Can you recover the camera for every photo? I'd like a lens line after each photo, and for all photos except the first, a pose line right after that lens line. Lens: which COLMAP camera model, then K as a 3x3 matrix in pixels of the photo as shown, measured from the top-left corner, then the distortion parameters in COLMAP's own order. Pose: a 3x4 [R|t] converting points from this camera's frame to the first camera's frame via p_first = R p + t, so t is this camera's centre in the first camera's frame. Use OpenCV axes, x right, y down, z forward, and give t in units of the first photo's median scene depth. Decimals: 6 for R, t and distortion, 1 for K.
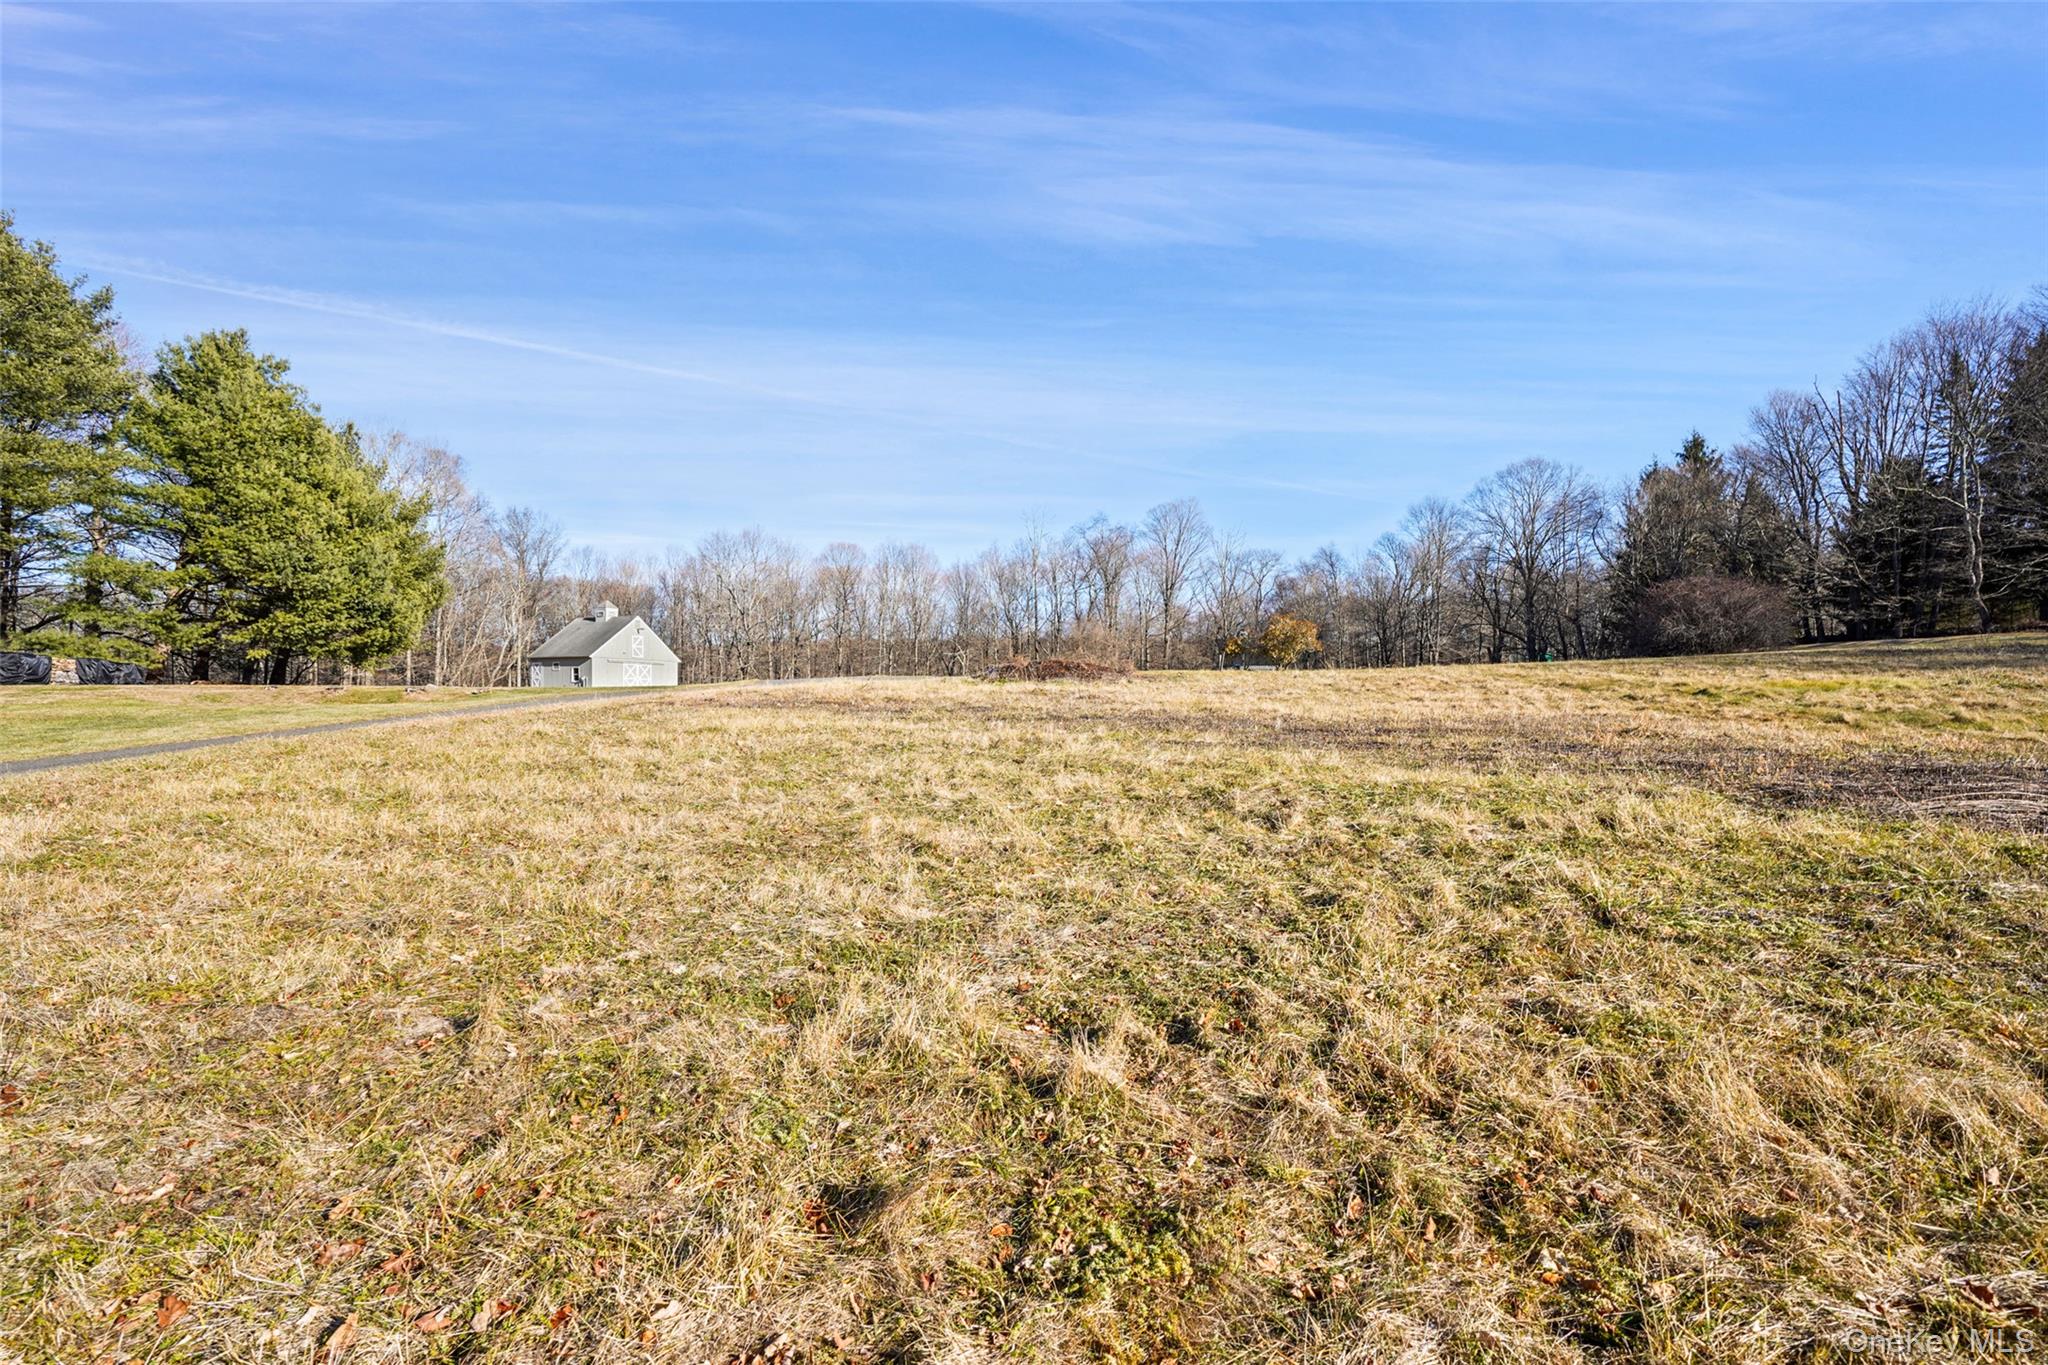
lens RADIAL K [[950.8, 0, 1019.3], [0, 950.8, 681.6], [0, 0, 1]] dist [-0.003719, -0.000319]
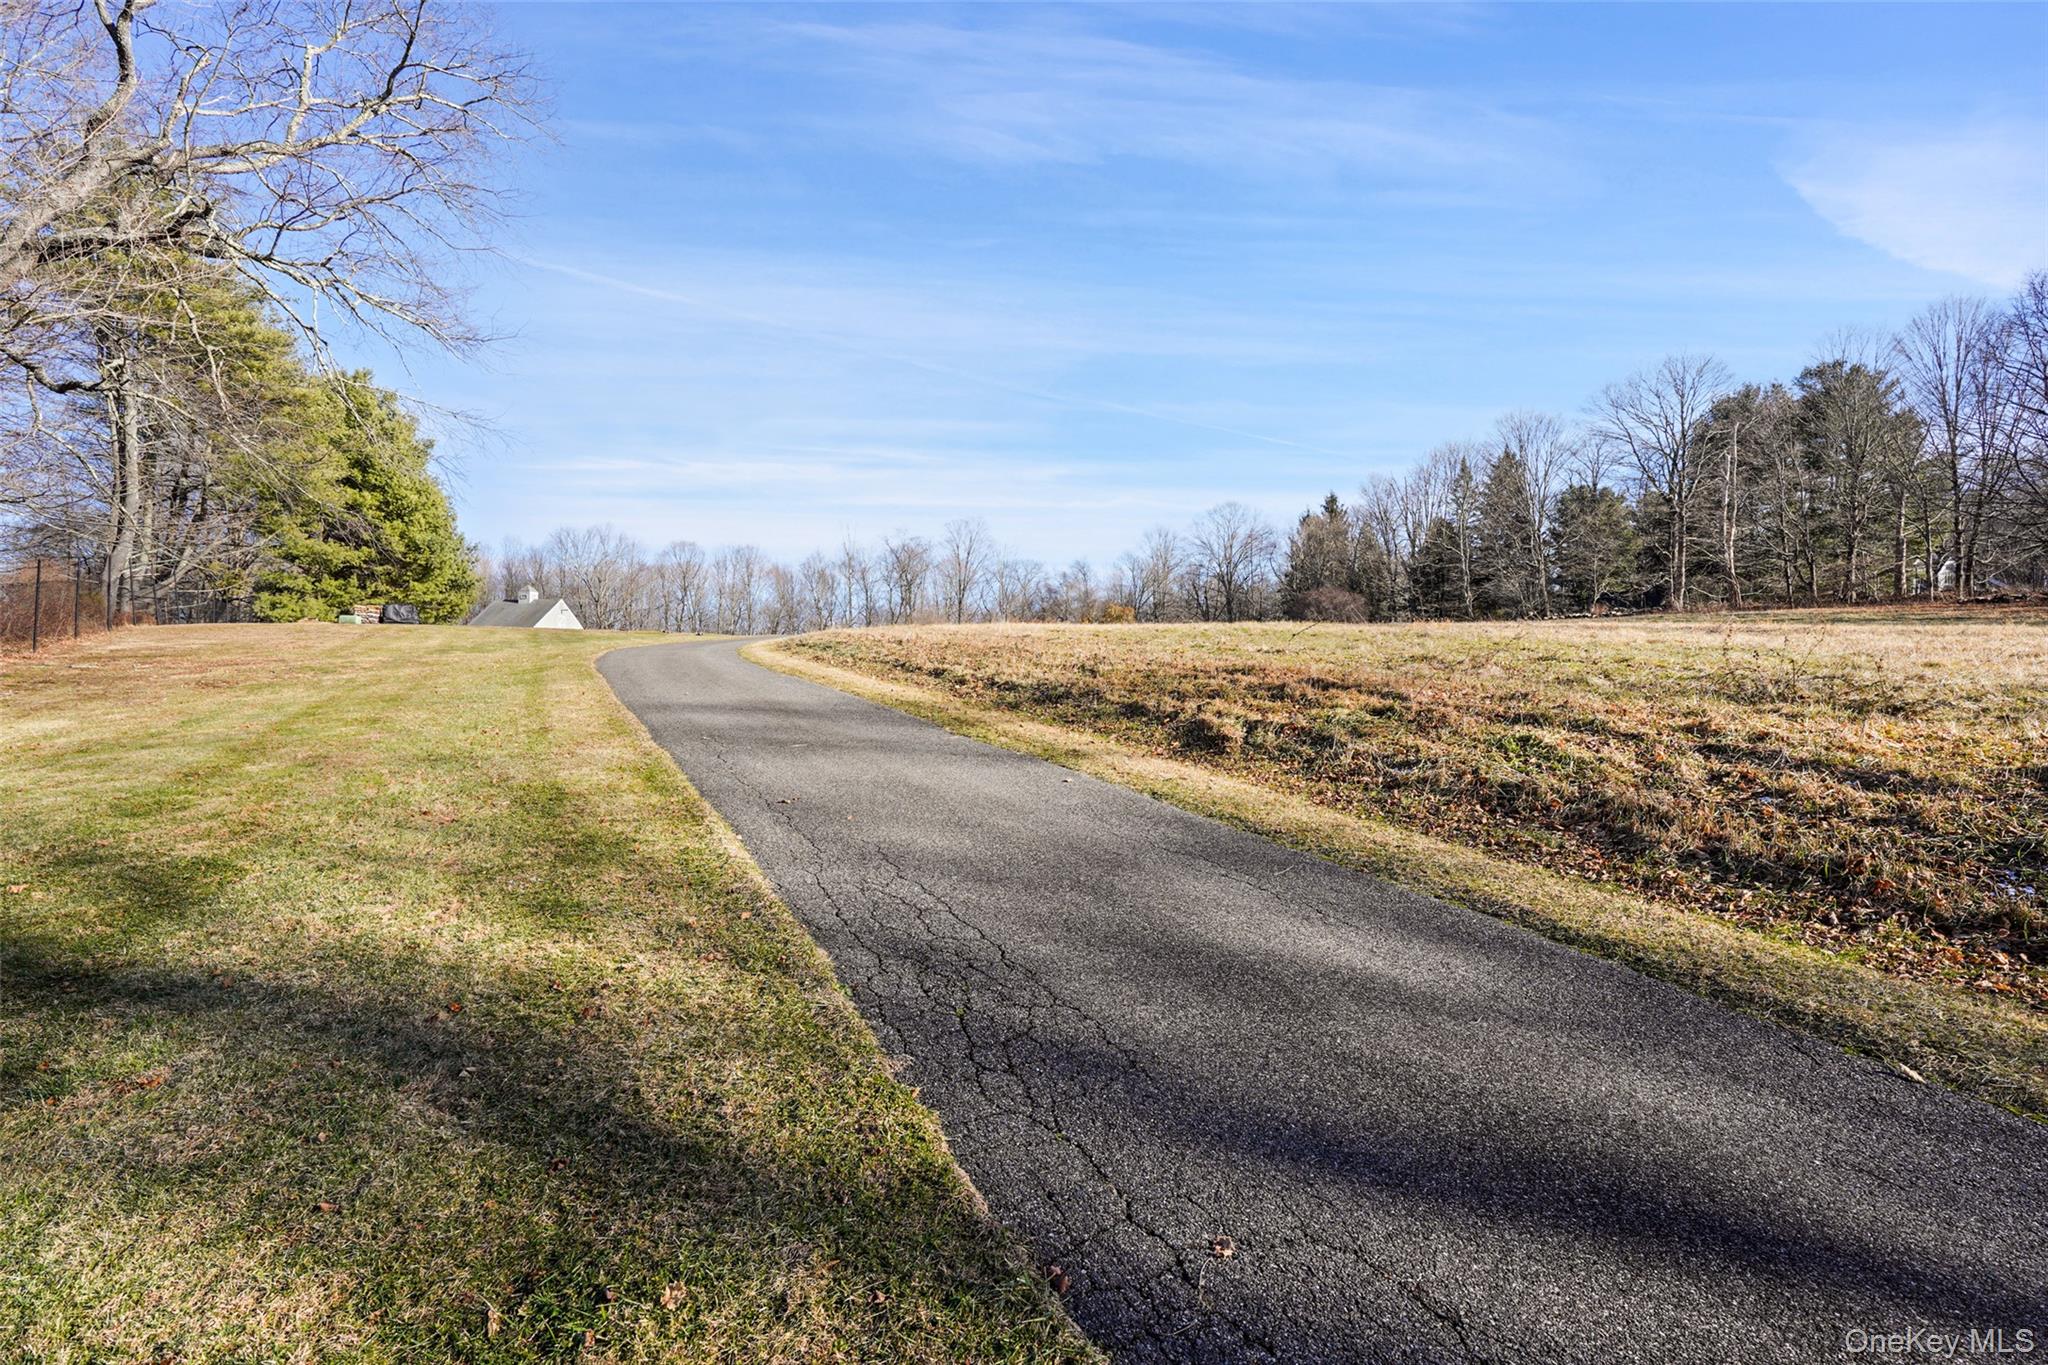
lens RADIAL K [[950.8, 0, 1024.2], [0, 950.8, 688.2], [0, 0, 1]] dist [-0.003719, -0.000319]
pose [[0.956662, -0.003784, 0.291175, -0.160088], [0.002297, 0.999983, 0.005449, 0.029536], [-0.291191, -0.004543, 0.956654, -0.250447]]
